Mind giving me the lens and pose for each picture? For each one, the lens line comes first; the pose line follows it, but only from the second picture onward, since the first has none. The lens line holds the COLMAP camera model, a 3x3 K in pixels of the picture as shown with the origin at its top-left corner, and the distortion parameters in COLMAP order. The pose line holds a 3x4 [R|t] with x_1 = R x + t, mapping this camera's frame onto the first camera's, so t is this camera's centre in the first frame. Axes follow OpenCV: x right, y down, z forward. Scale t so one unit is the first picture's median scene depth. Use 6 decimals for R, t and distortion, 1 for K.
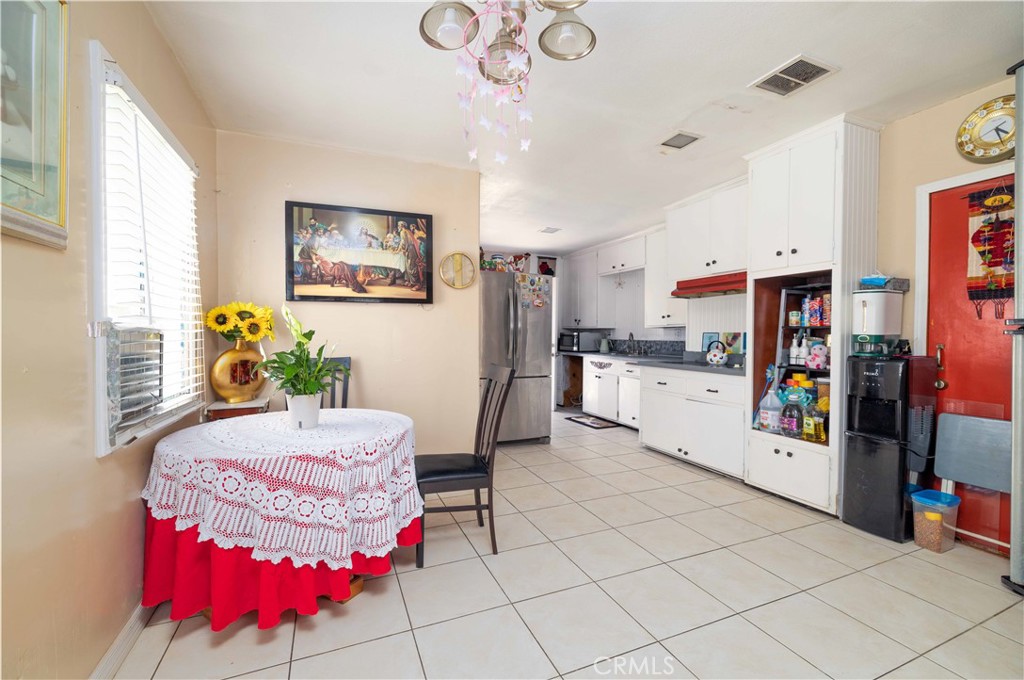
lens RADIAL K [[433.3, 0, 510.4], [0, 433.3, 340.1], [0, 0, 1]] dist [0.001850, 0.000158]
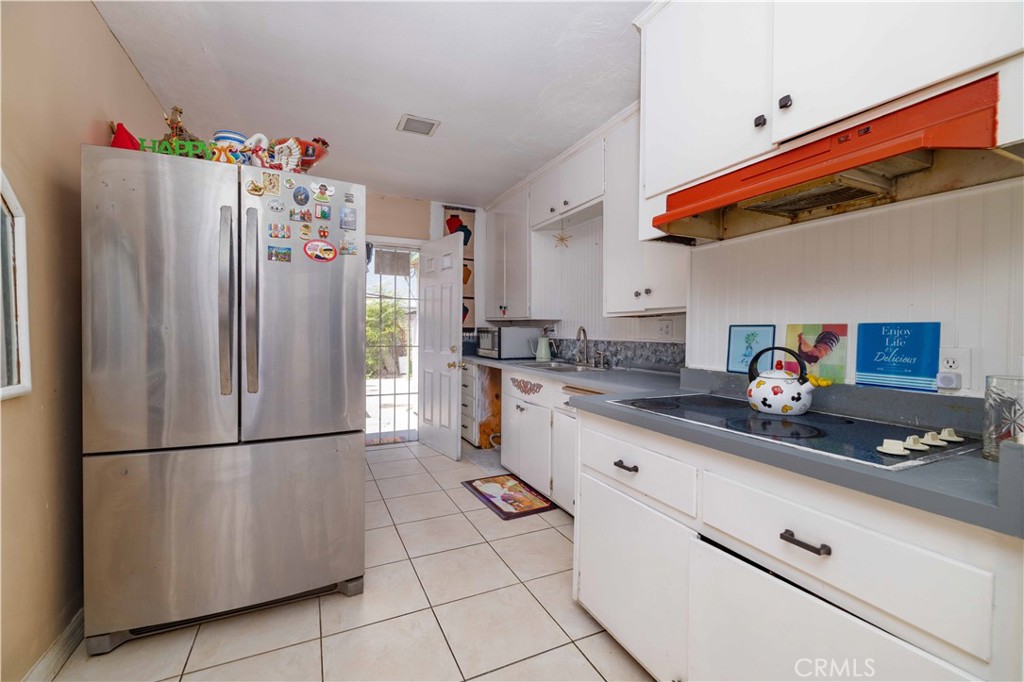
lens RADIAL K [[433.3, 0, 514.4], [0, 433.3, 336.9], [0, 0, 1]] dist [0.001850, 0.000158]
pose [[0.999118, -0.001490, 0.041954, 0.174308], [0.001426, 0.999998, 0.001549, -0.005355], [-0.041956, -0.001488, 0.999118, 0.465479]]
